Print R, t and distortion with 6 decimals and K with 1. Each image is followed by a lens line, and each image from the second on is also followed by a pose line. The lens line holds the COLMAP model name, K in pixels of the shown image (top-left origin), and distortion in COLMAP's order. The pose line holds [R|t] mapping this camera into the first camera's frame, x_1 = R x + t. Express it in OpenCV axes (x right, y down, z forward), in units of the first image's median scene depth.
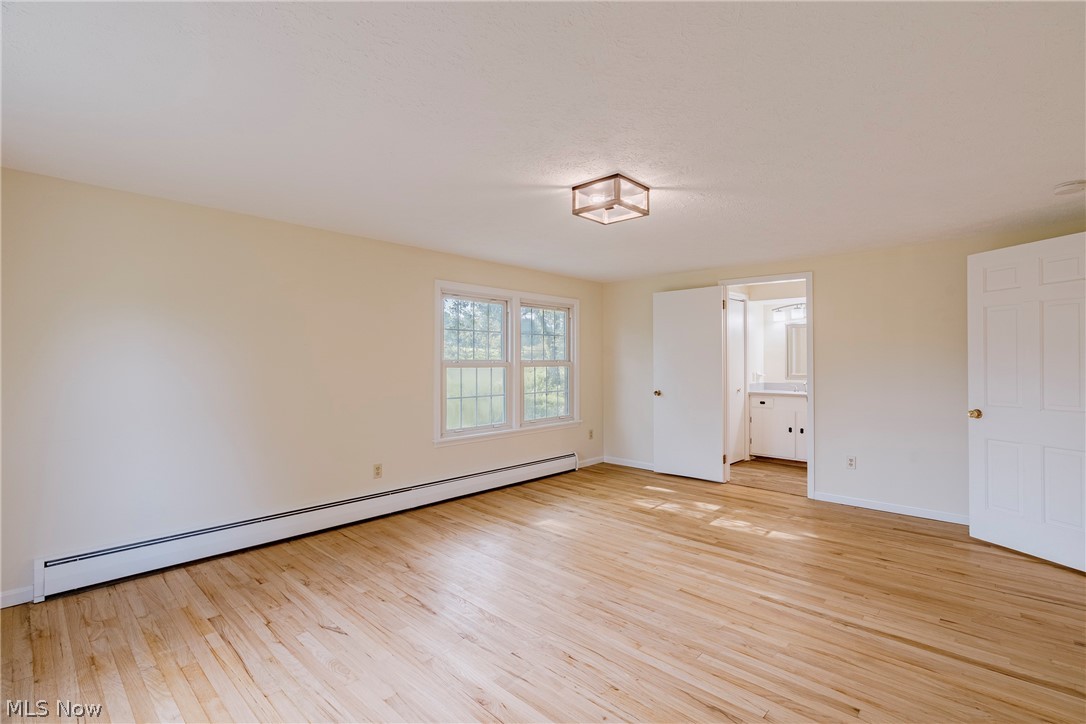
lens RADIAL K [[493.0, 0, 538.6], [0, 493.0, 361.5], [0, 0, 1]] dist [-0.003511, 0.000176]
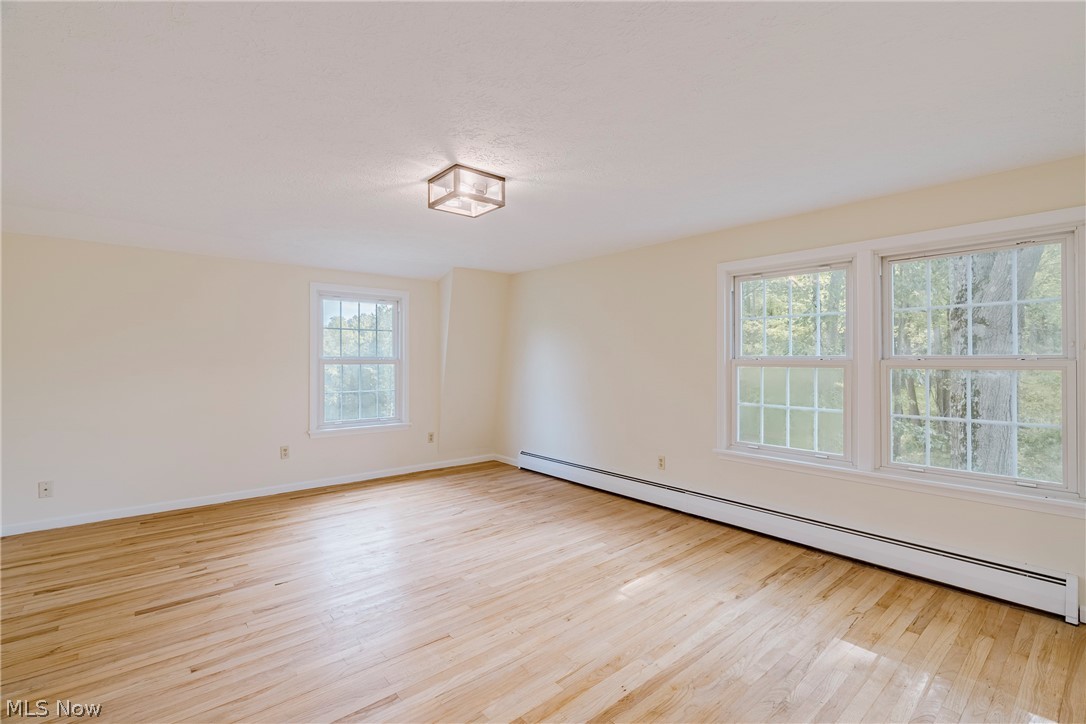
lens RADIAL K [[493.0, 0, 538.6], [0, 493.0, 361.5], [0, 0, 1]] dist [-0.003511, 0.000176]
pose [[-0.106012, 0.003975, -0.994357, 0.871186], [0.000620, 0.999992, 0.003932, 0.001554], [0.994365, -0.000200, -0.106013, 0.989558]]
